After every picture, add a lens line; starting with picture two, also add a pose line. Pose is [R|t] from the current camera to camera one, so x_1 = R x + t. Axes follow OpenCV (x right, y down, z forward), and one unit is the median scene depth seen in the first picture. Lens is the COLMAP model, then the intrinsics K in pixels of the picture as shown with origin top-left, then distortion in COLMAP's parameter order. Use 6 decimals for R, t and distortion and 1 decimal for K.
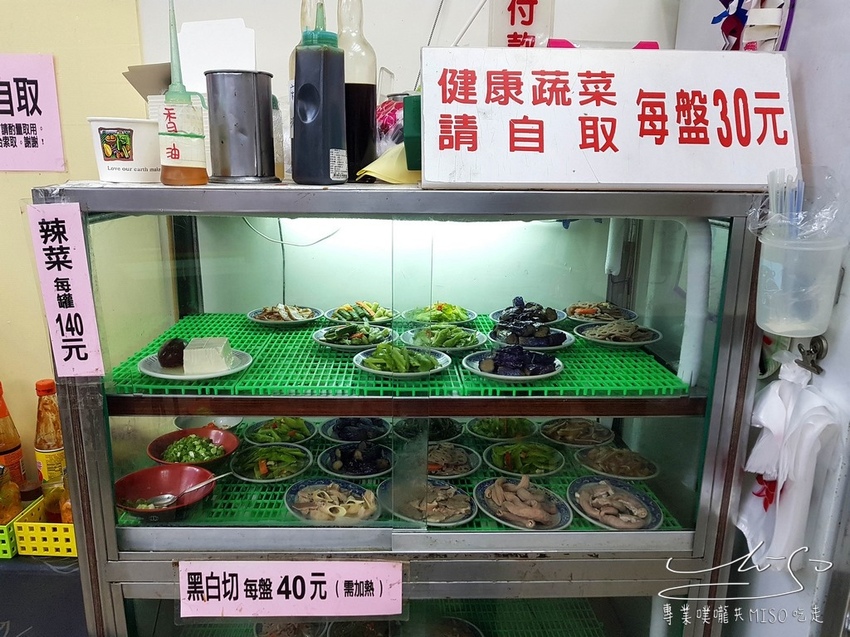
lens RADIAL K [[701.0, 0, 425.0], [0, 701.0, 318.5], [0, 0, 1]] dist [-0.044439, -0.001591]
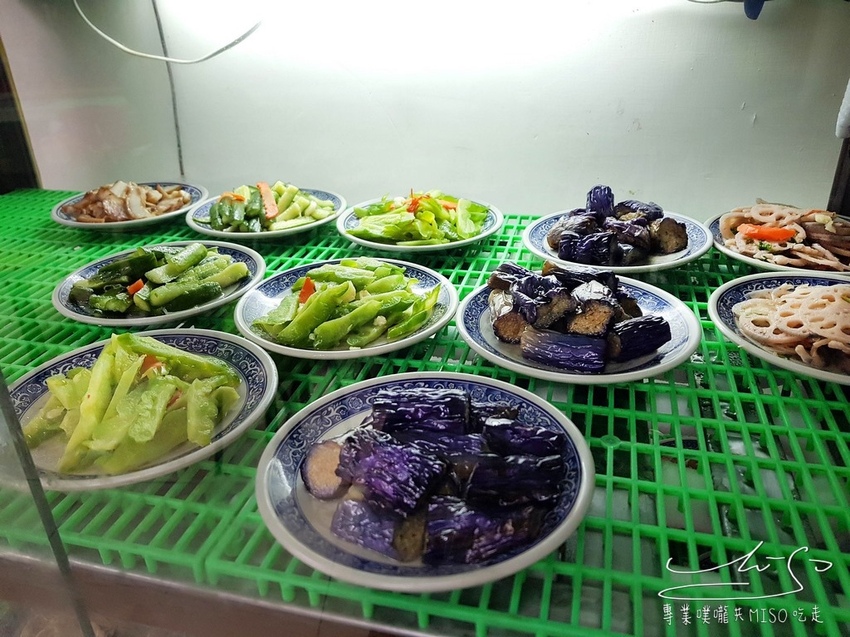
lens RADIAL K [[701.0, 0, 425.0], [0, 701.0, 318.5], [0, 0, 1]] dist [-0.044439, -0.001591]
pose [[0.957985, 0.092852, -0.271371, 0.259469], [-0.026299, 0.970599, 0.239260, -0.087001], [0.285609, -0.222071, 0.932262, 0.943308]]
